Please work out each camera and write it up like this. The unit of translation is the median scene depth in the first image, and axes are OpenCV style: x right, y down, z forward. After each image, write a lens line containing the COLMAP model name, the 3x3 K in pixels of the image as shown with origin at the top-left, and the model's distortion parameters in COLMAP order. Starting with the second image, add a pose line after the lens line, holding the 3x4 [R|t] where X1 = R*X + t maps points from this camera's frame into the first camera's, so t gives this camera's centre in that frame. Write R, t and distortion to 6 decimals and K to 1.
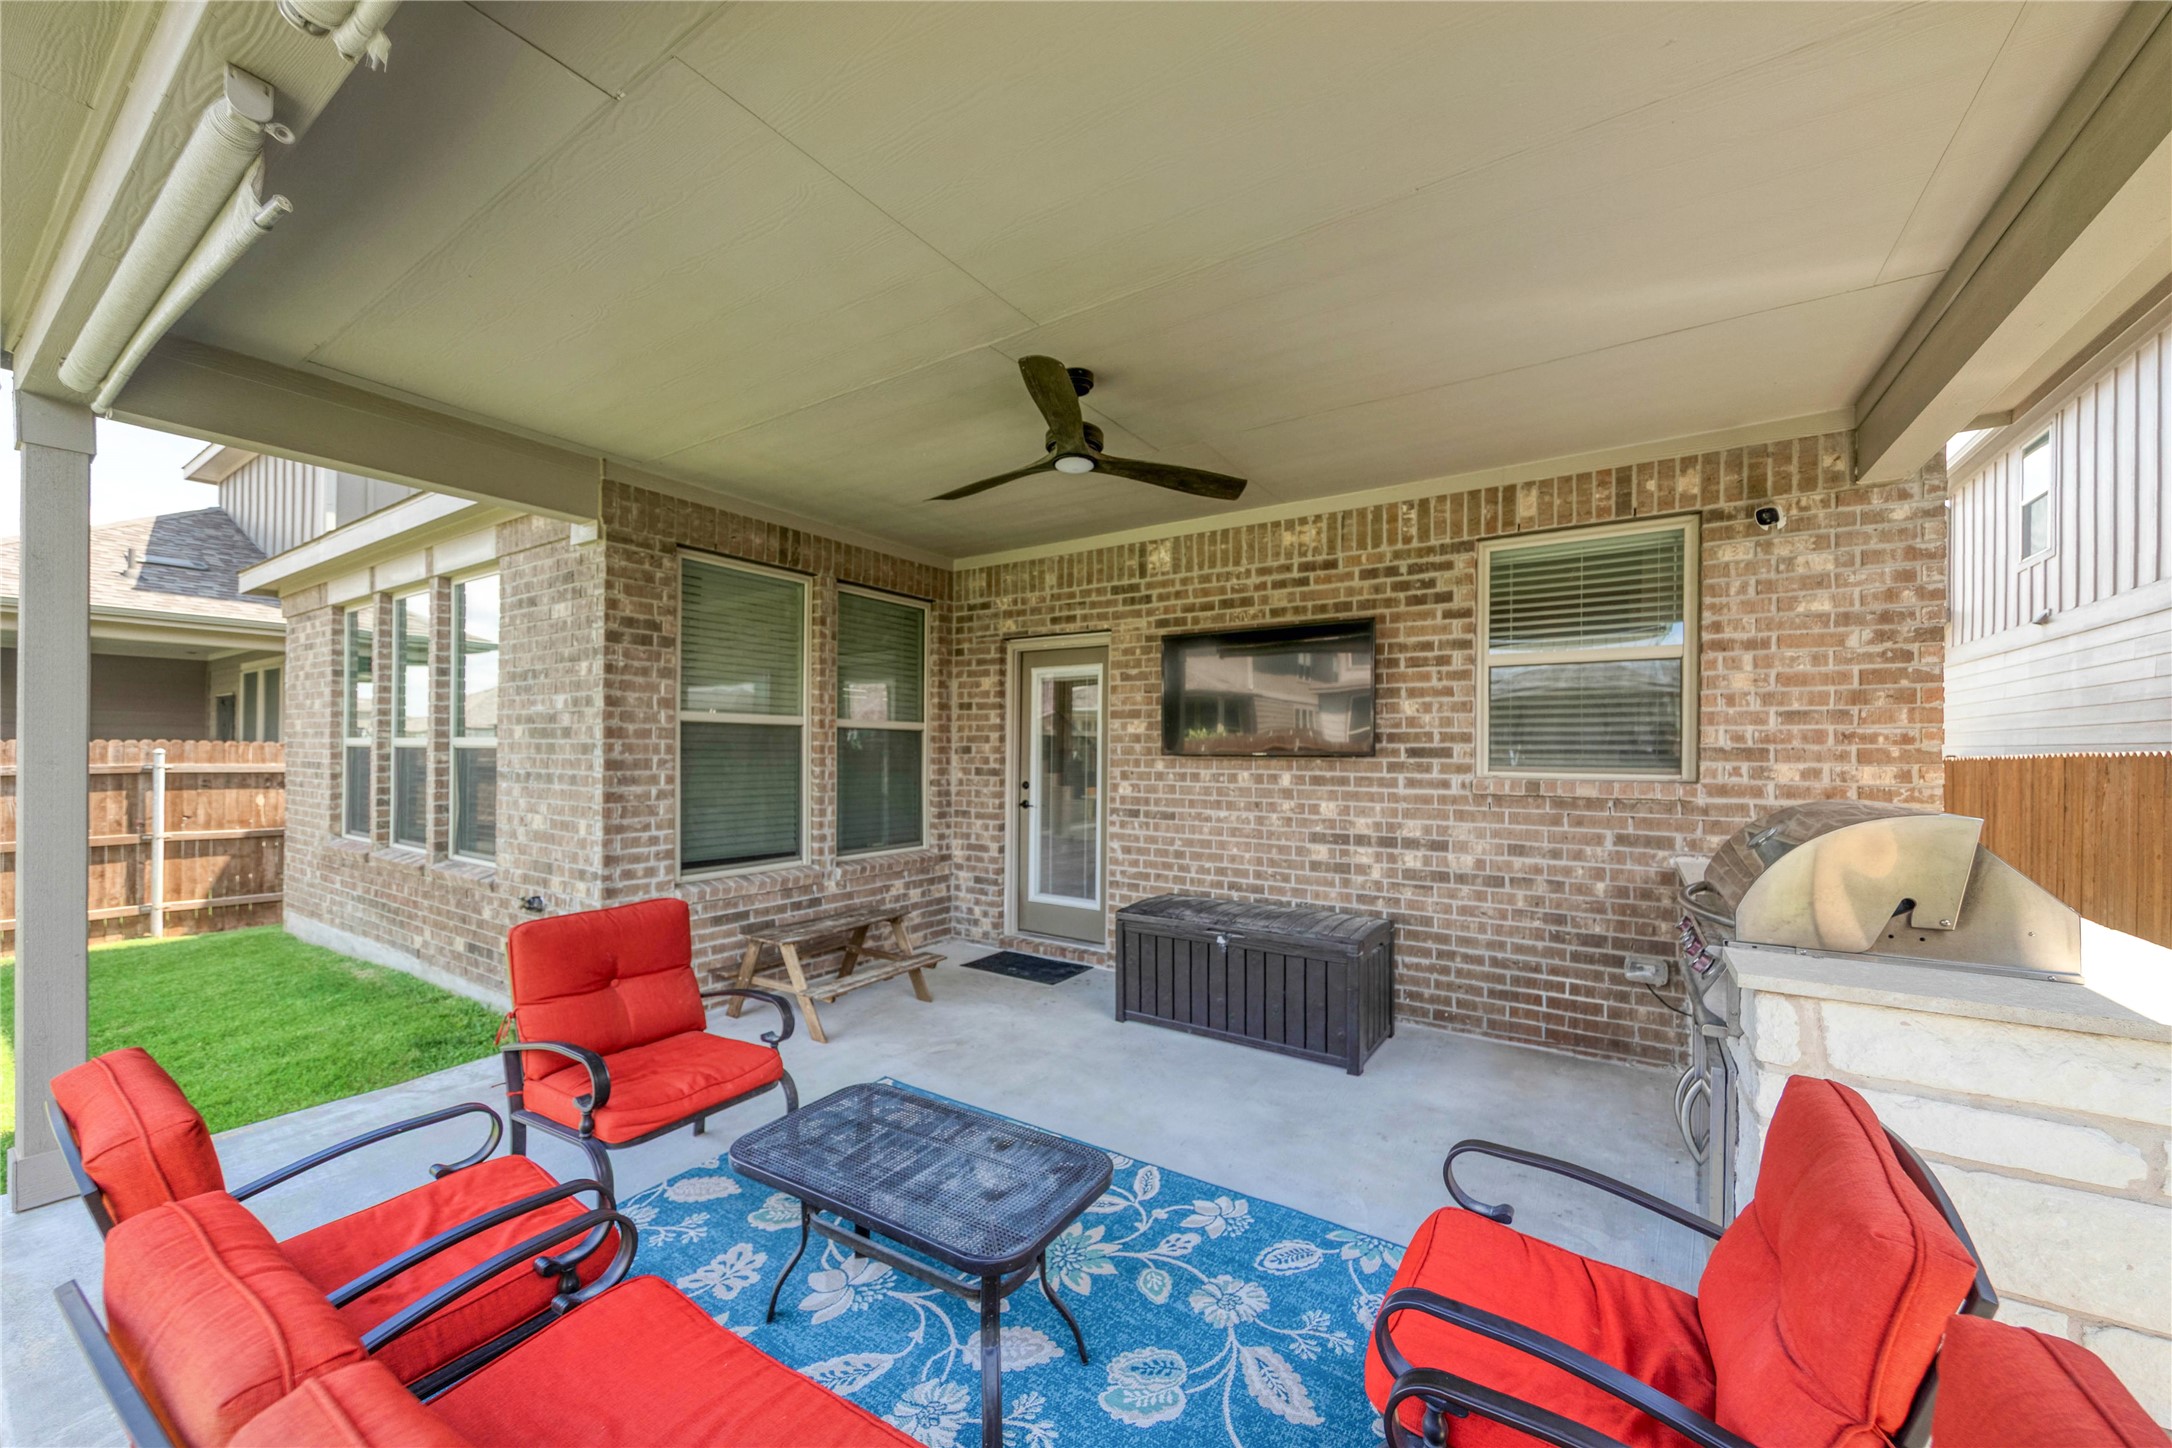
lens RADIAL K [[798.2, 0, 1082.3], [0, 798.2, 745.9], [0, 0, 1]] dist [0.003174, 0.000108]
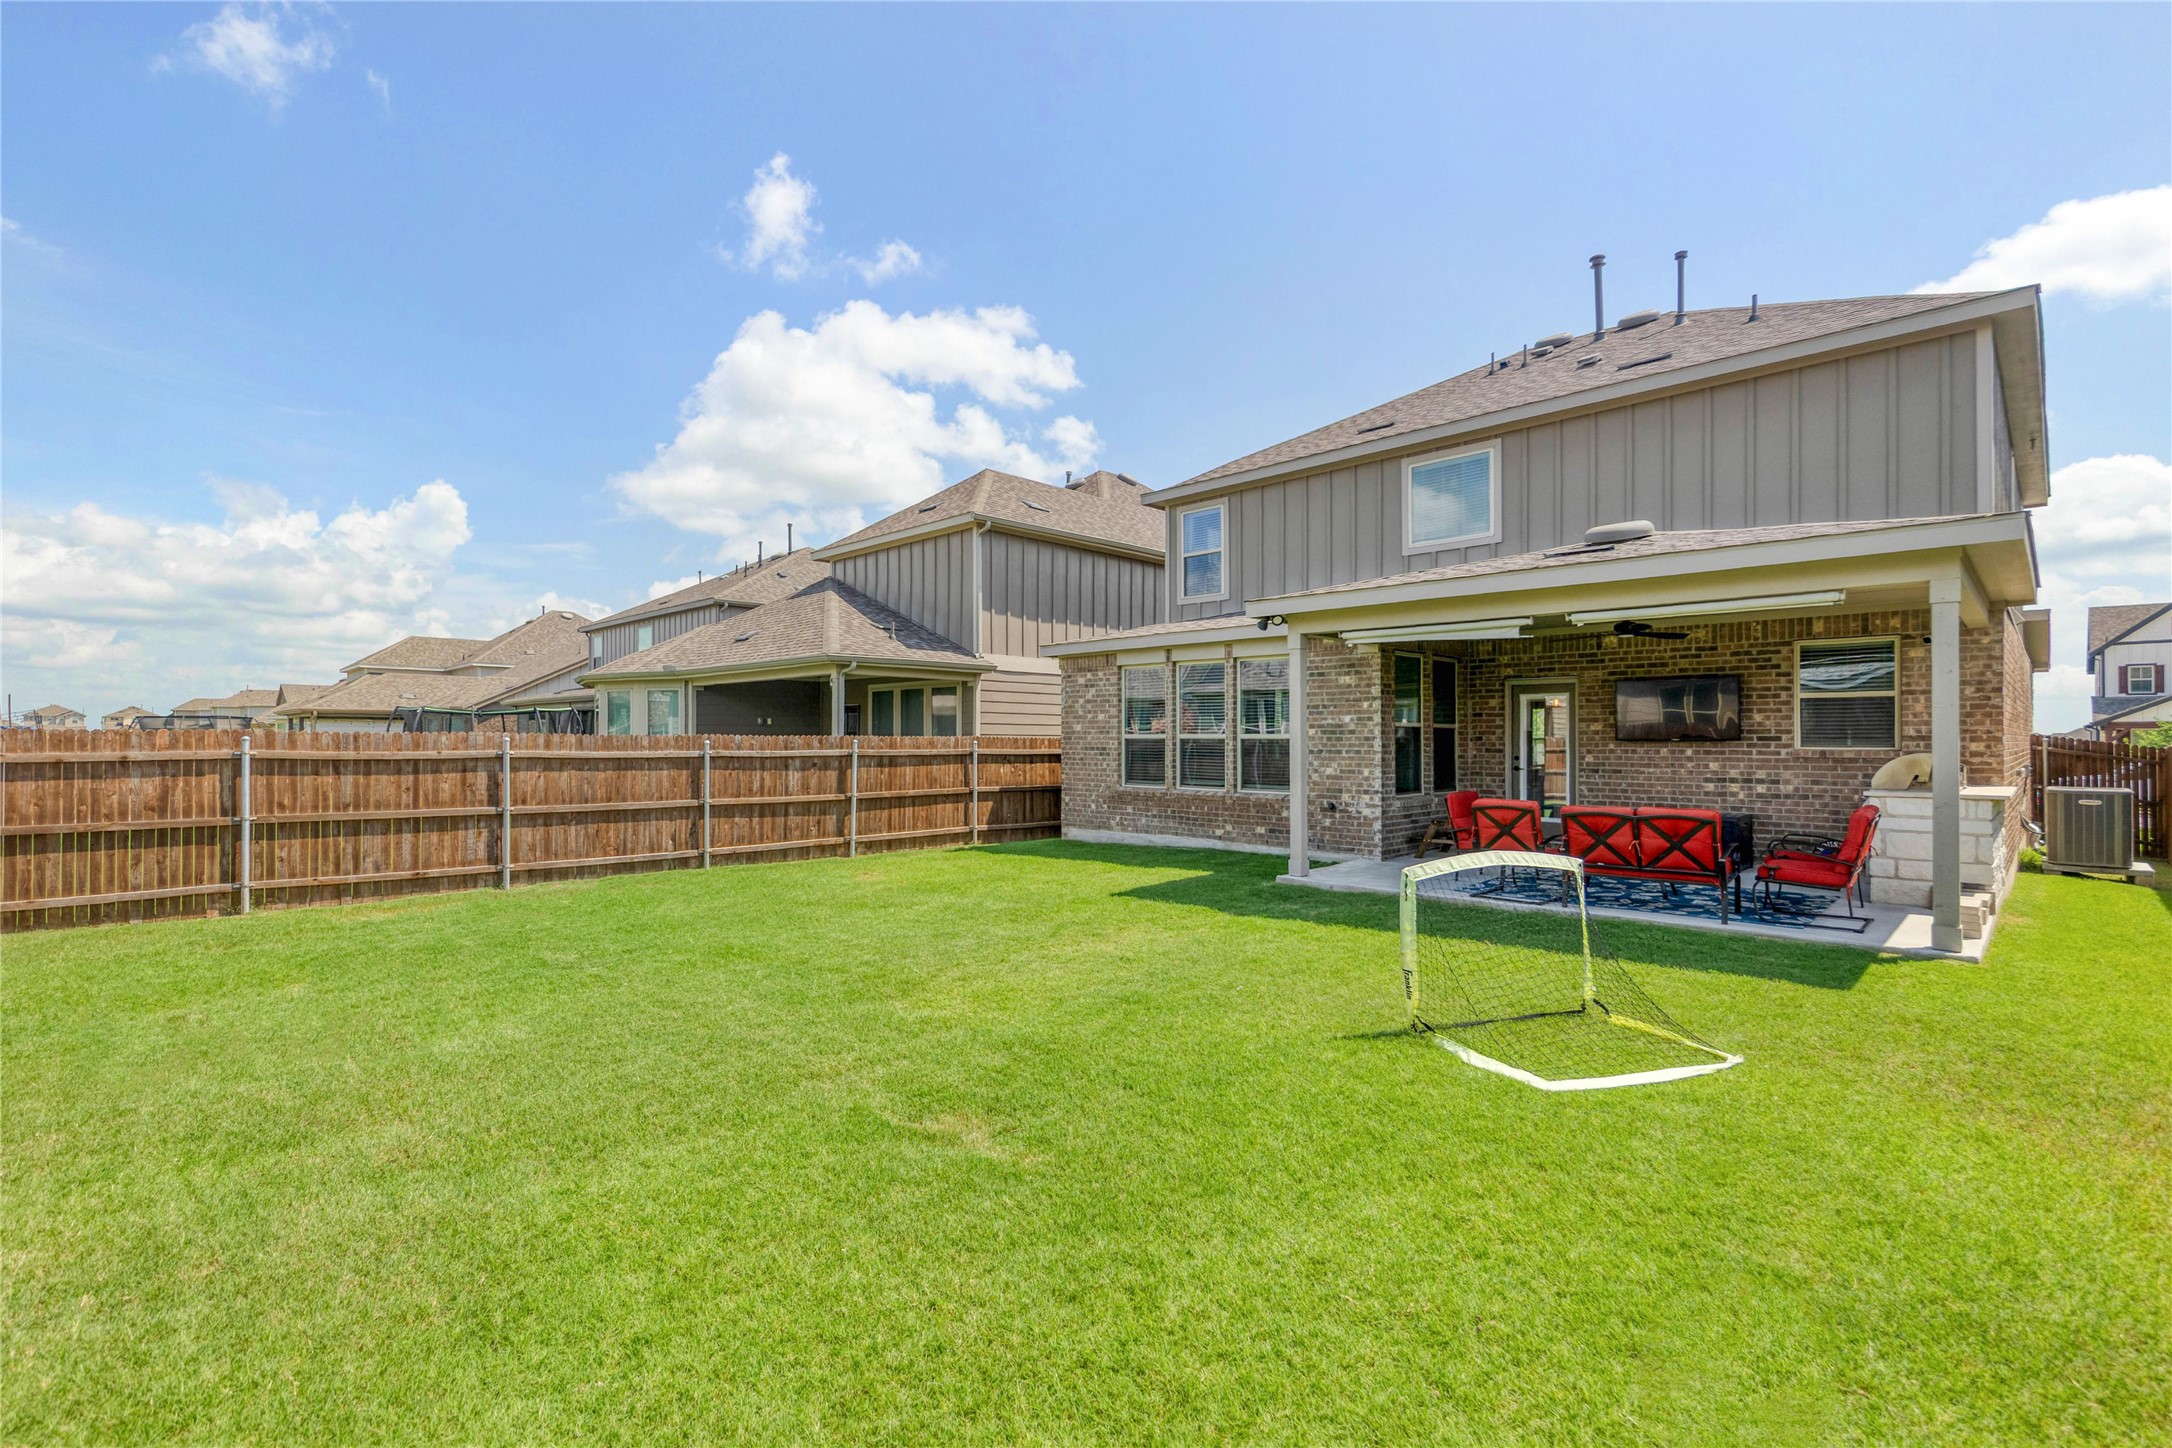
lens RADIAL K [[942.9, 0, 1068.7], [0, 942.9, 728.2], [0, 0, 1]] dist [-0.000139, -0.000106]
pose [[0.980041, -0.008226, -0.198626, -0.912048], [0.006683, 0.999942, -0.008438, -0.010738], [0.198684, 0.006942, 0.980039, -1.866869]]
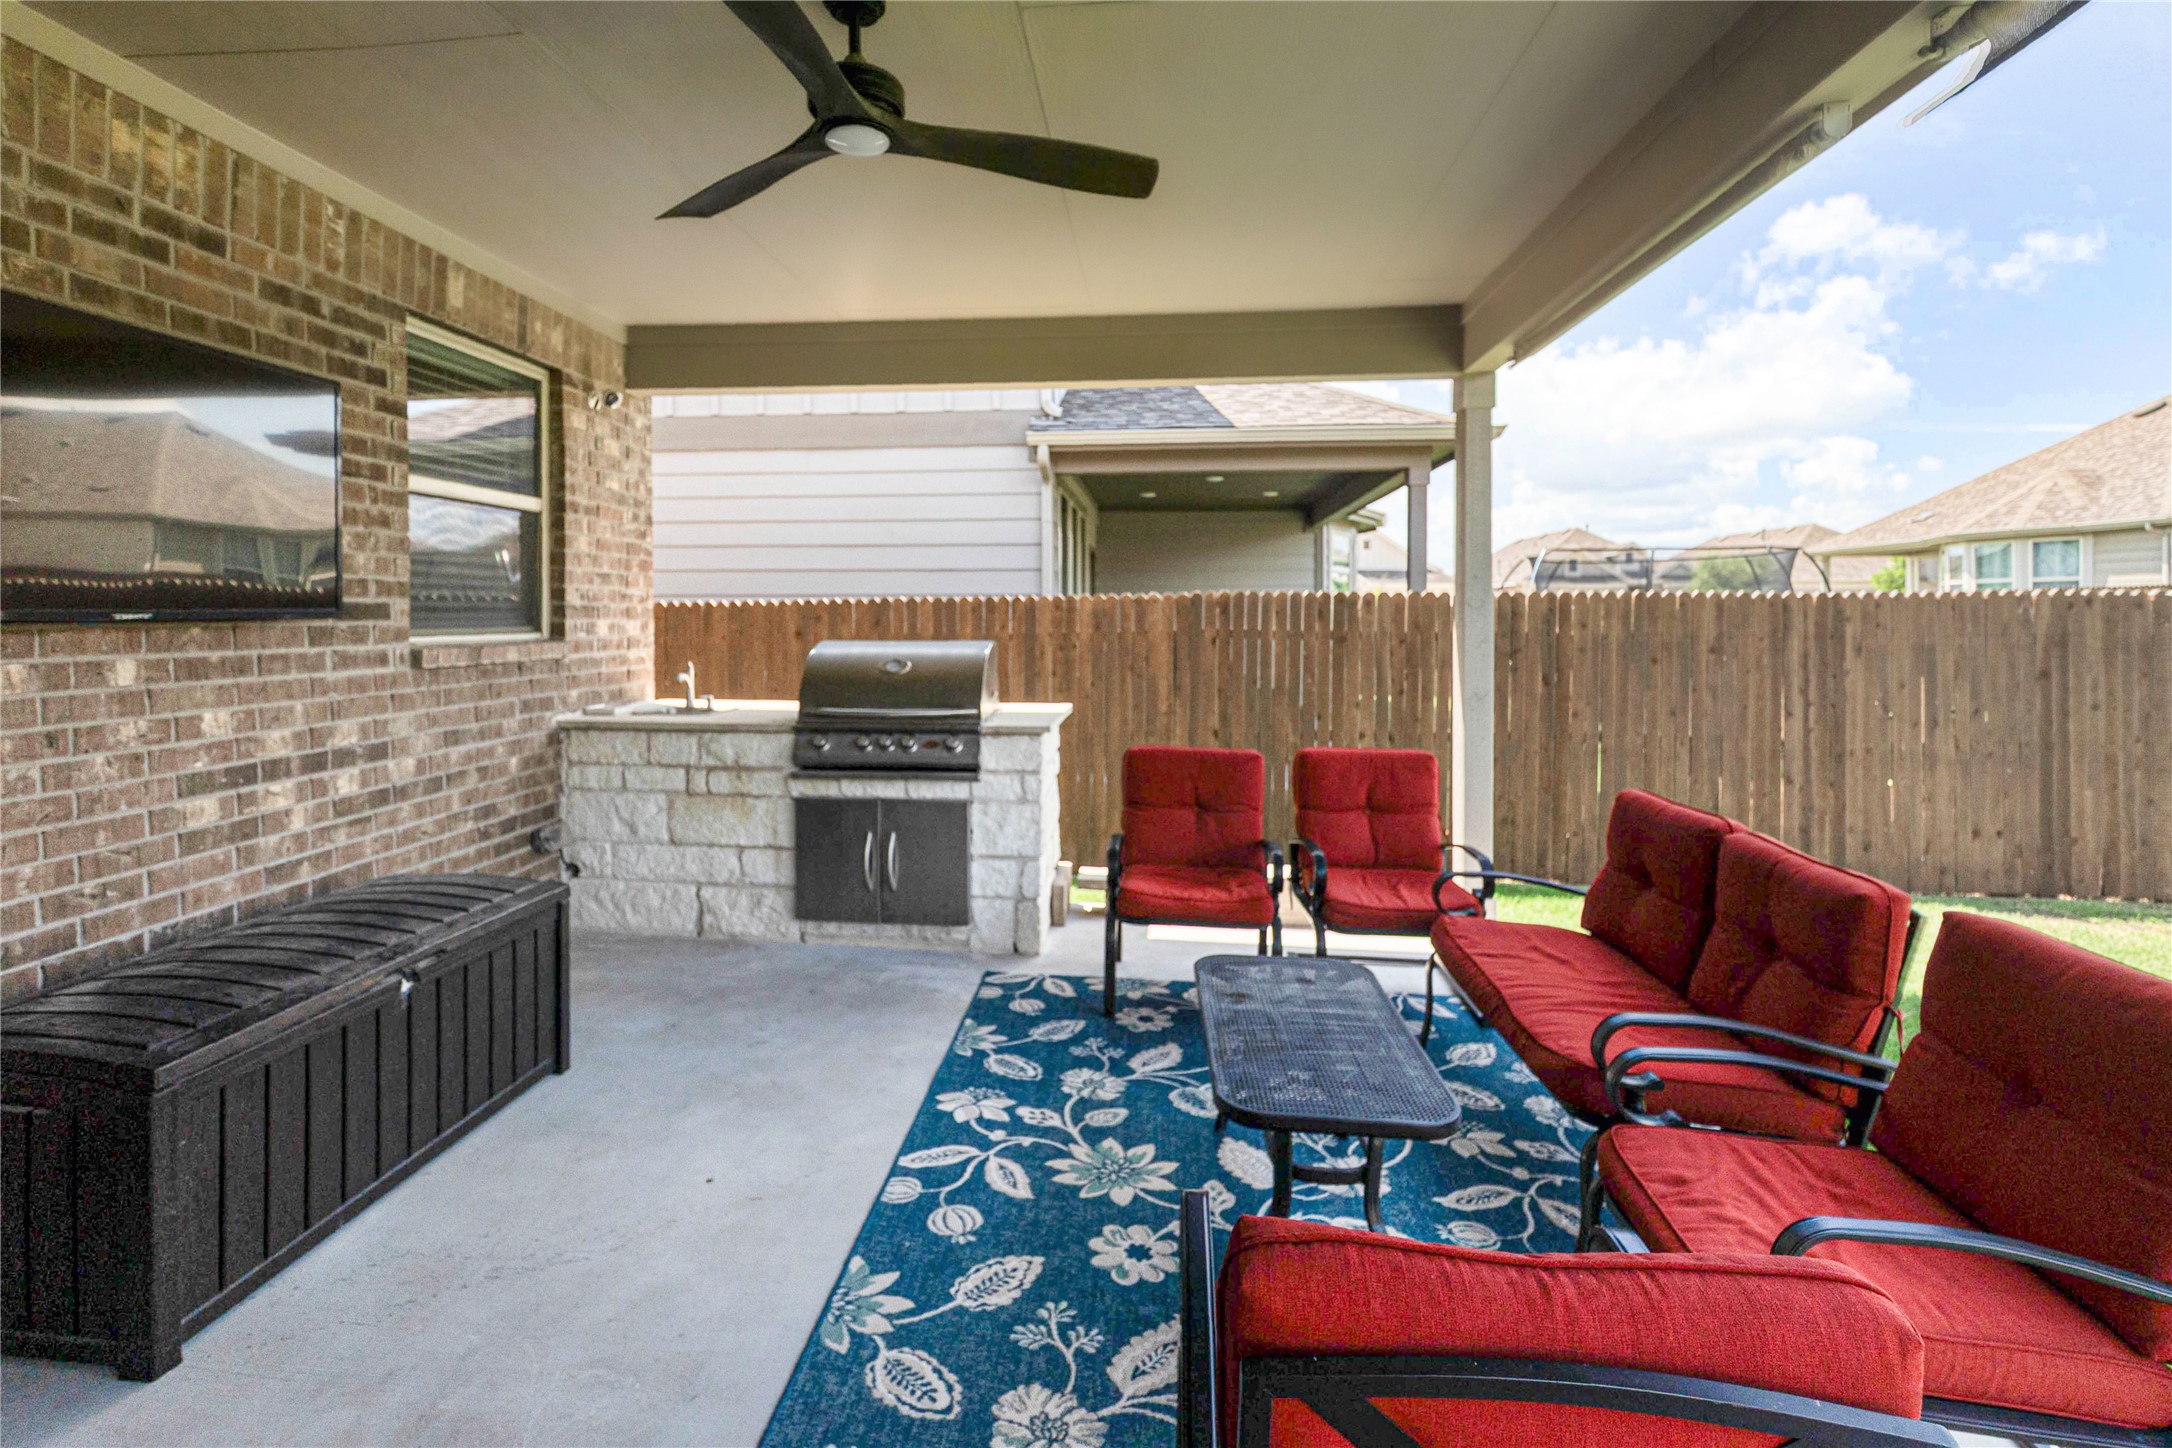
lens RADIAL K [[983.9, 0, 1069.1], [0, 983.9, 626.0], [0, 0, 1]] dist [0.000111, 0.000033]
pose [[-0.469736, -0.018226, 0.882619, -0.539561], [-0.008787, 0.999834, 0.015970, 0.002283], [-0.882763, -0.000254, -0.469818, 0.873304]]
